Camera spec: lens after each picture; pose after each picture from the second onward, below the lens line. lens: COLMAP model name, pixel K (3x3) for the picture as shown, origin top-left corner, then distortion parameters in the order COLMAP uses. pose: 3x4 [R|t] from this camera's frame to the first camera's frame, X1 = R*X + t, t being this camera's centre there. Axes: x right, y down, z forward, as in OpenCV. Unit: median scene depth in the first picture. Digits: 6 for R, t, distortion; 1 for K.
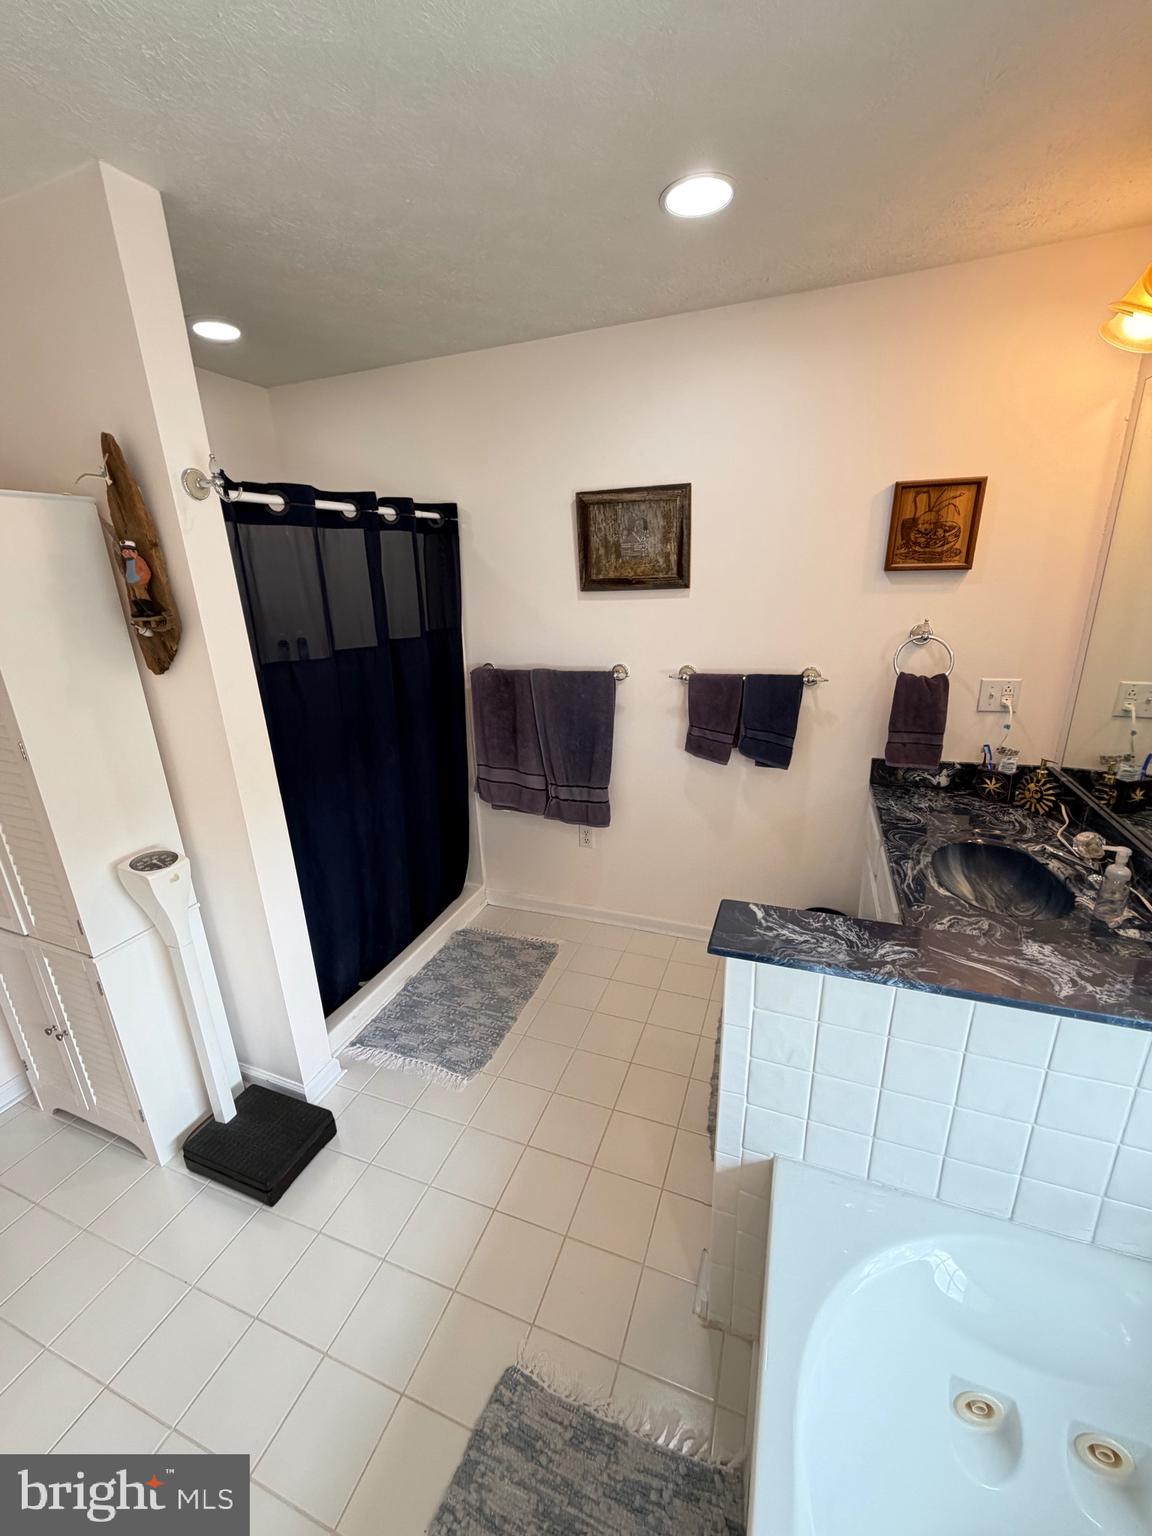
lens RADIAL K [[613.8, 0, 571.9], [0, 613.8, 765.5], [0, 0, 1]] dist [-0.000137, -0.000031]
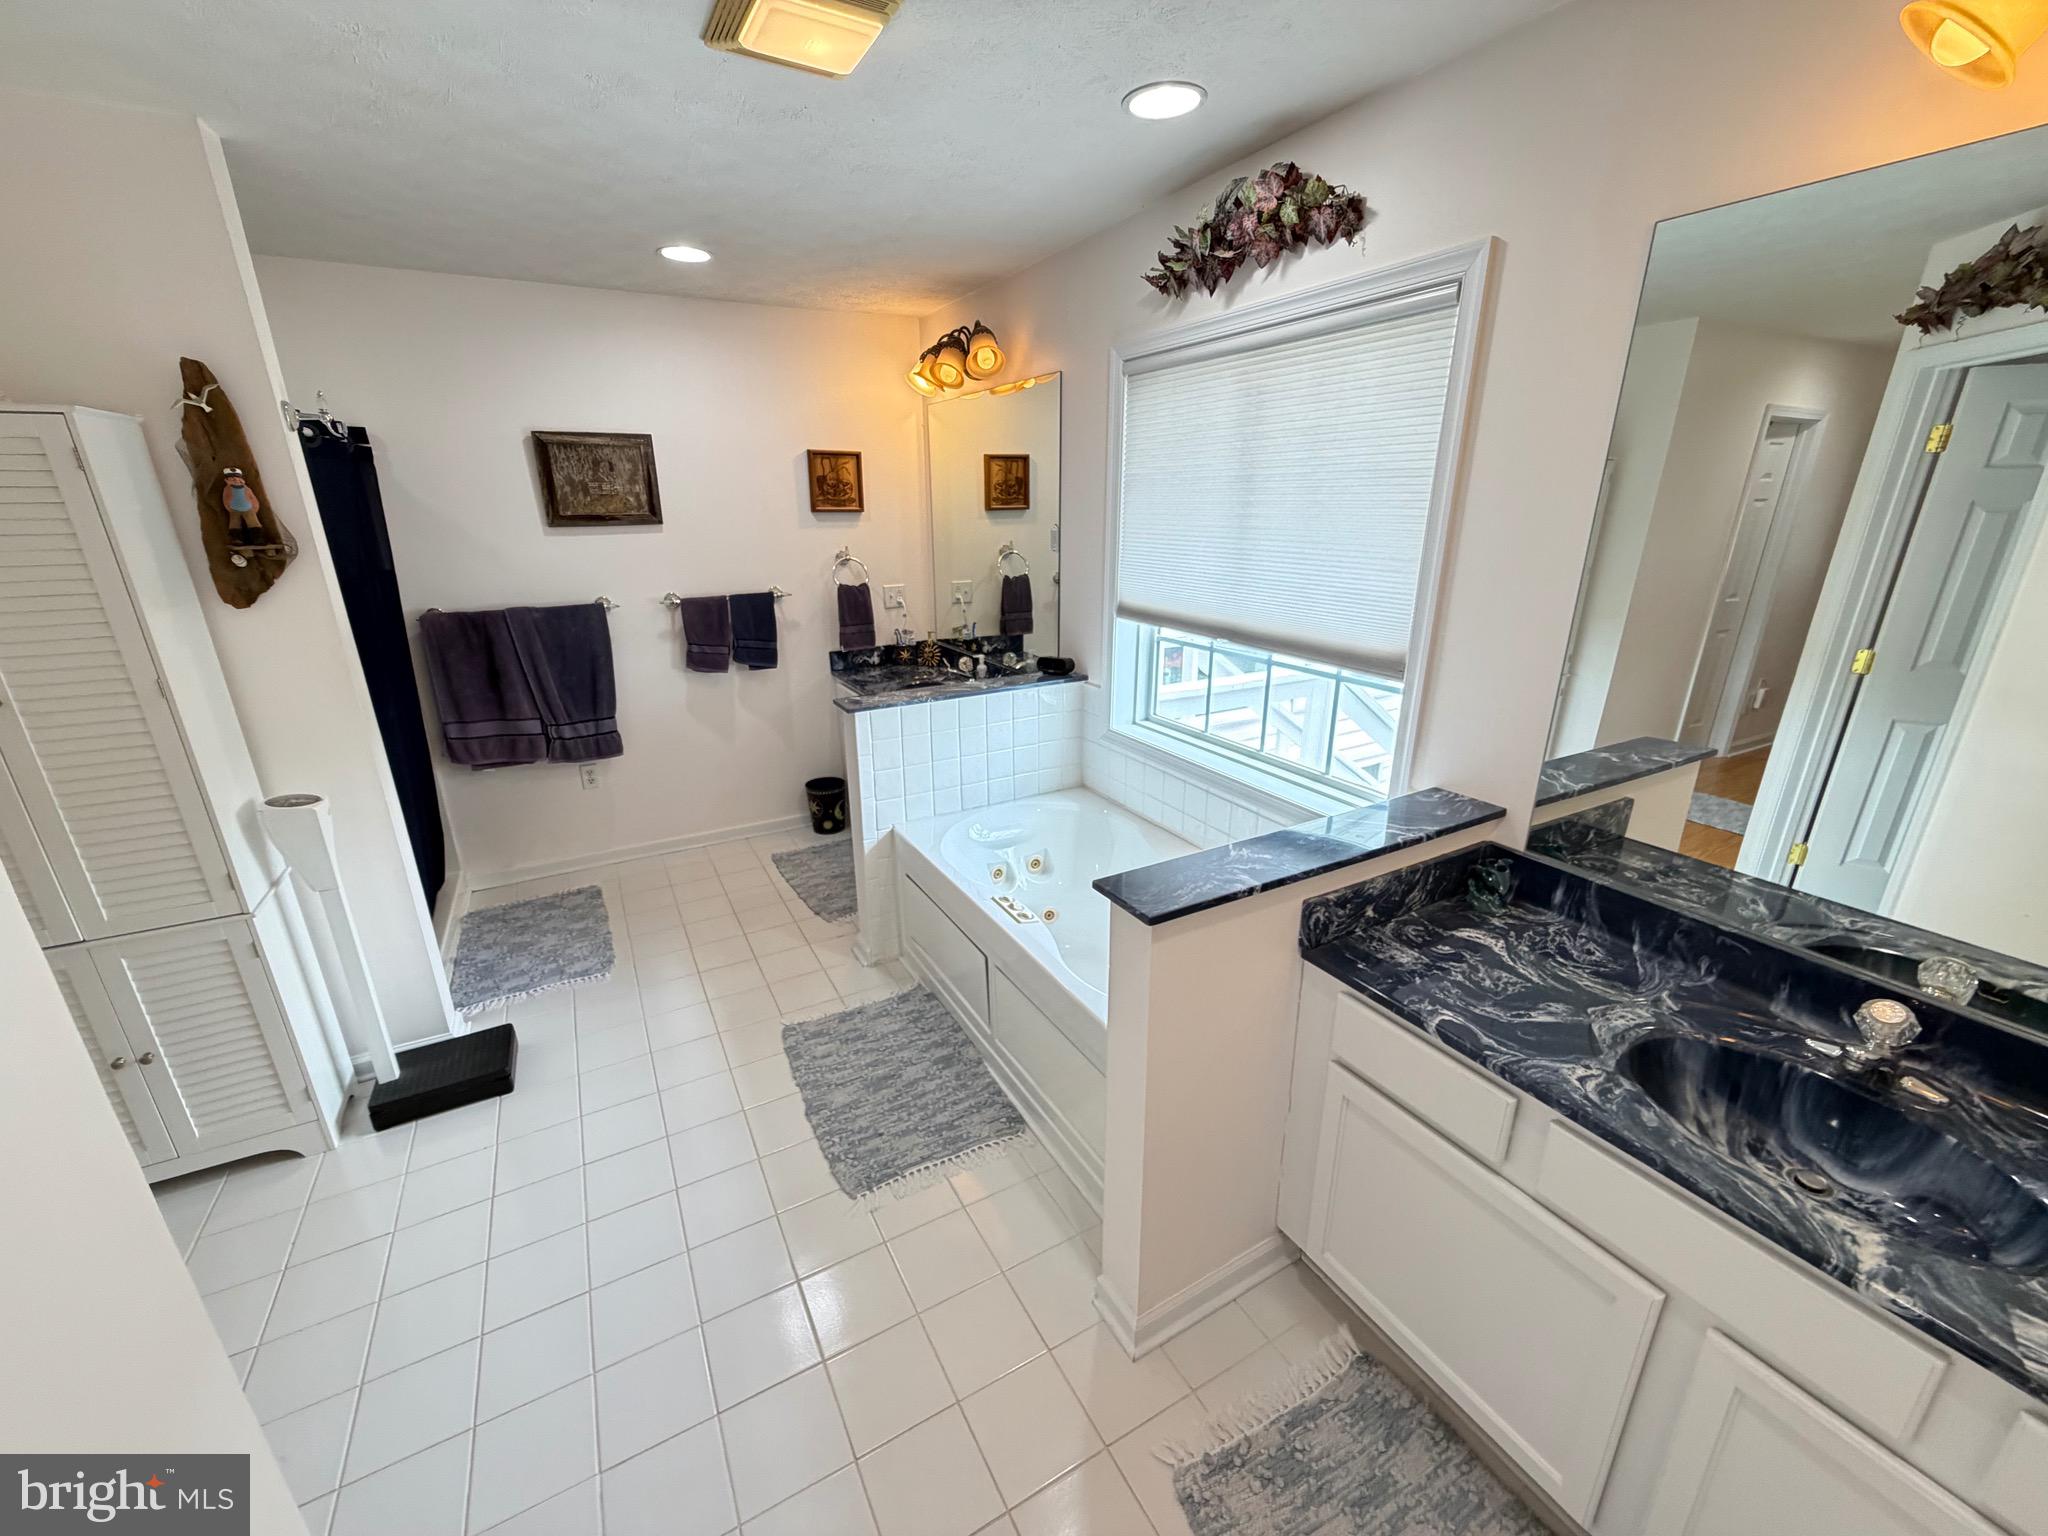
lens RADIAL K [[818.4, 0, 1017.1], [0, 818.4, 780.5], [0, 0, 1]] dist [-0.000137, -0.000031]
pose [[0.648909, -0.220976, 0.728071, -0.604202], [0.215017, 0.971151, 0.103114, 0.163874], [-0.729852, 0.089636, 0.677703, -0.487044]]
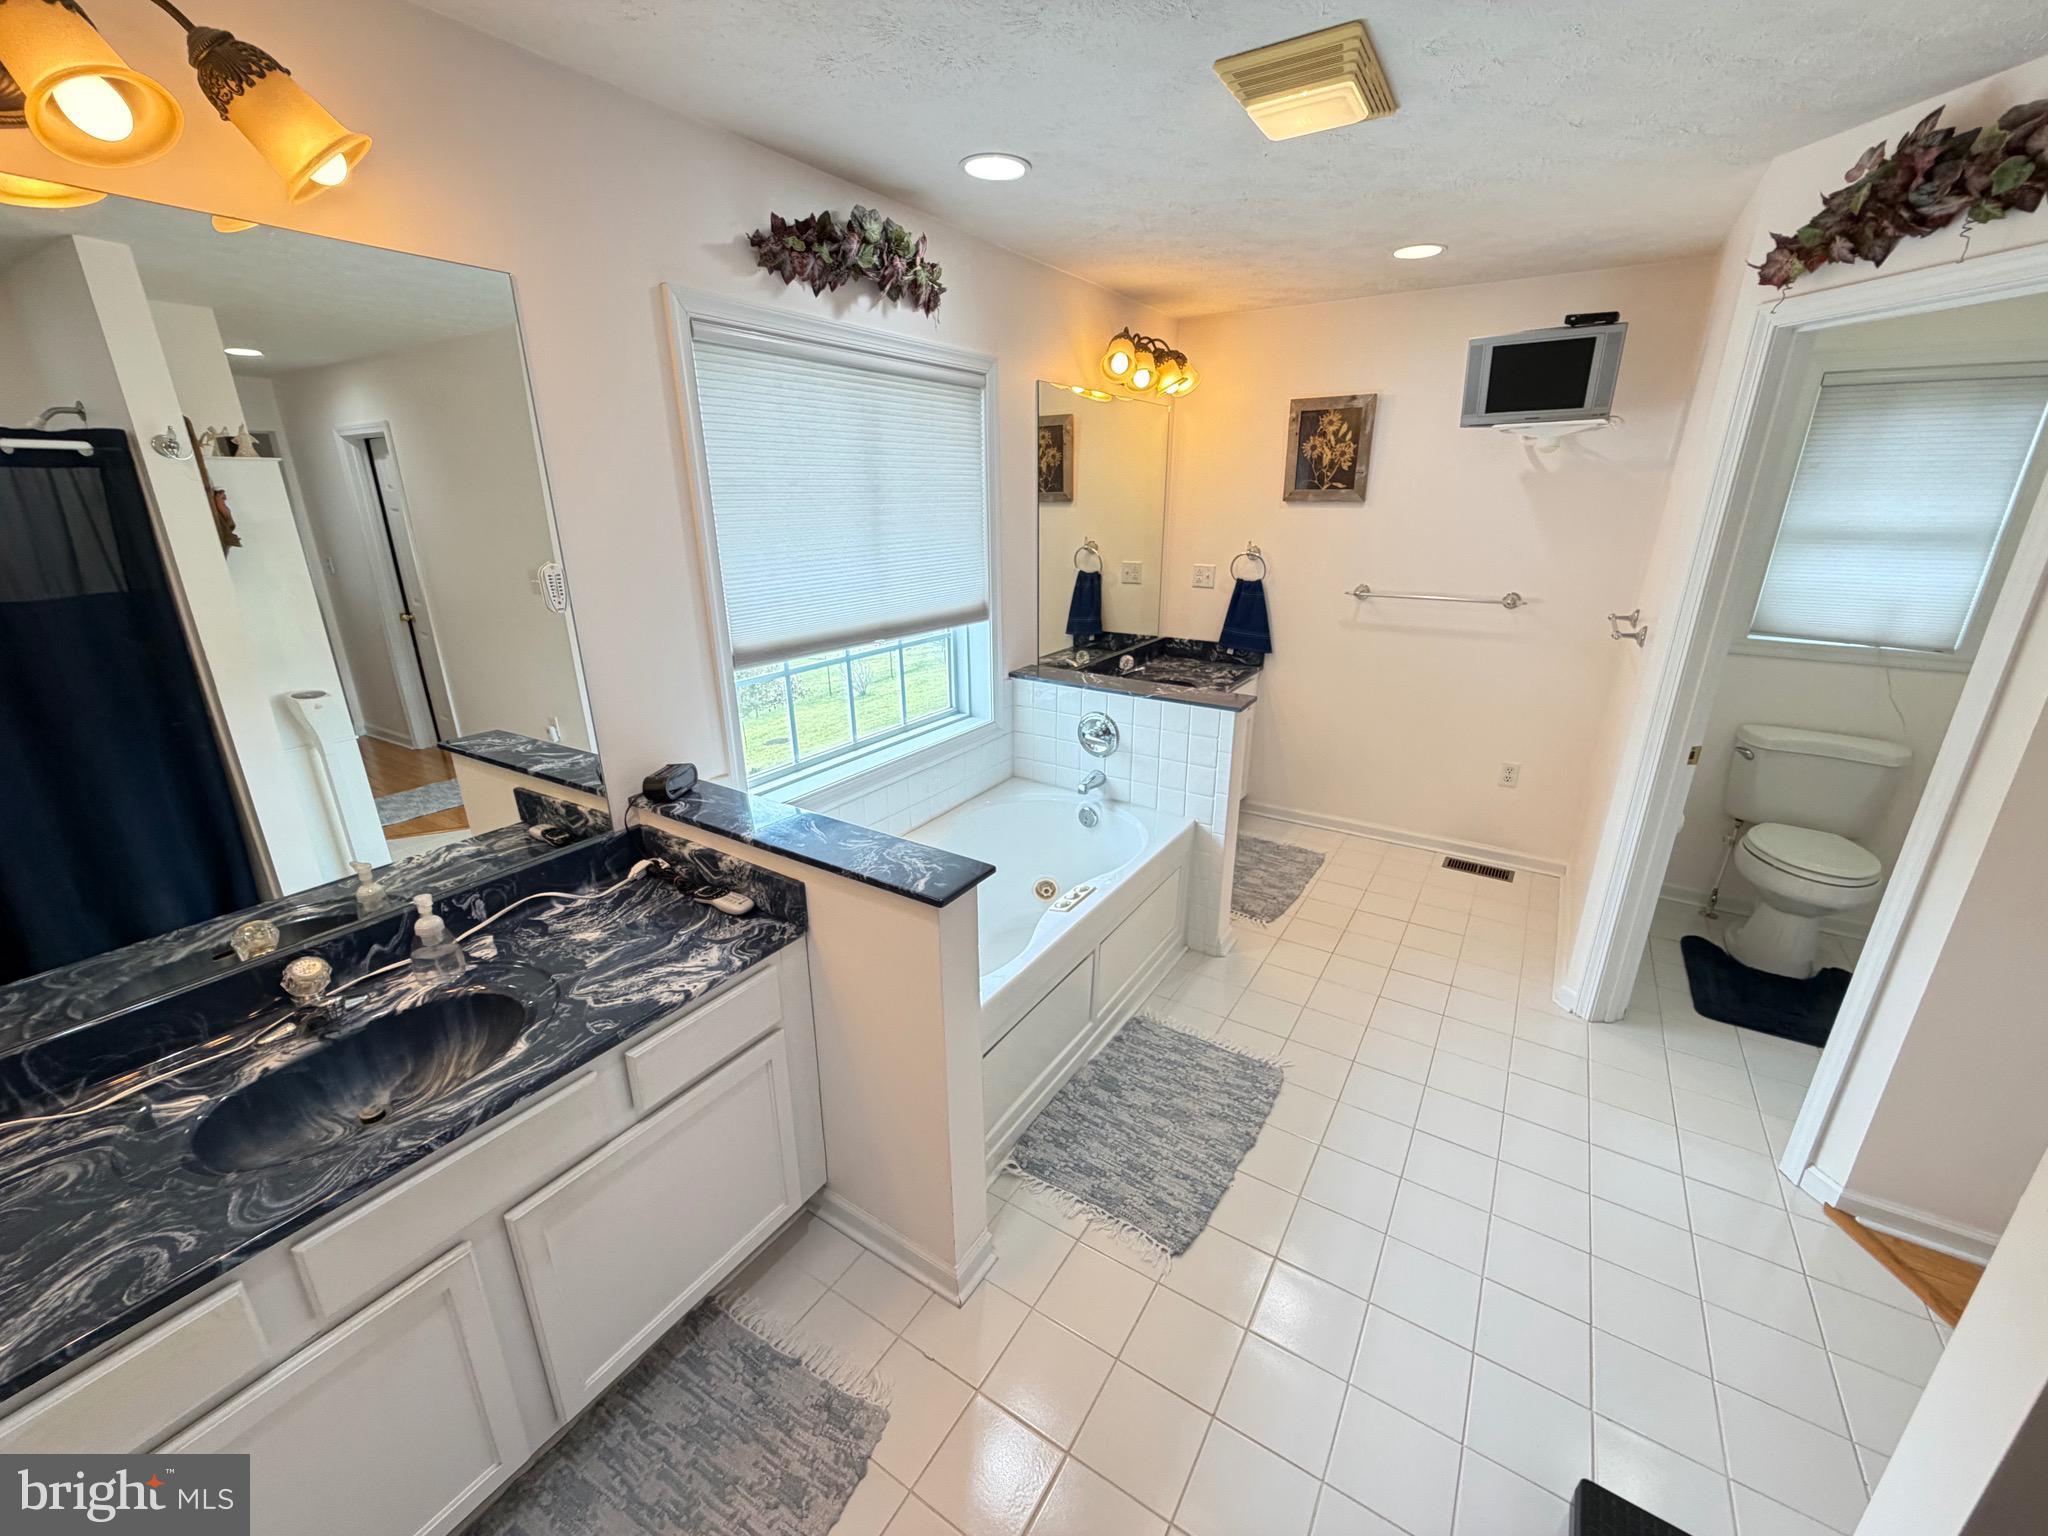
lens RADIAL K [[813.3, 0, 1022.6], [0, 813.3, 772.1], [0, 0, 1]] dist [-0.001375, -0.000164]
pose [[-0.977817, -0.035174, 0.206489, -0.056865], [0.094684, 0.805111, 0.585517, -0.325045], [-0.186841, 0.592080, -0.783921, 0.936163]]
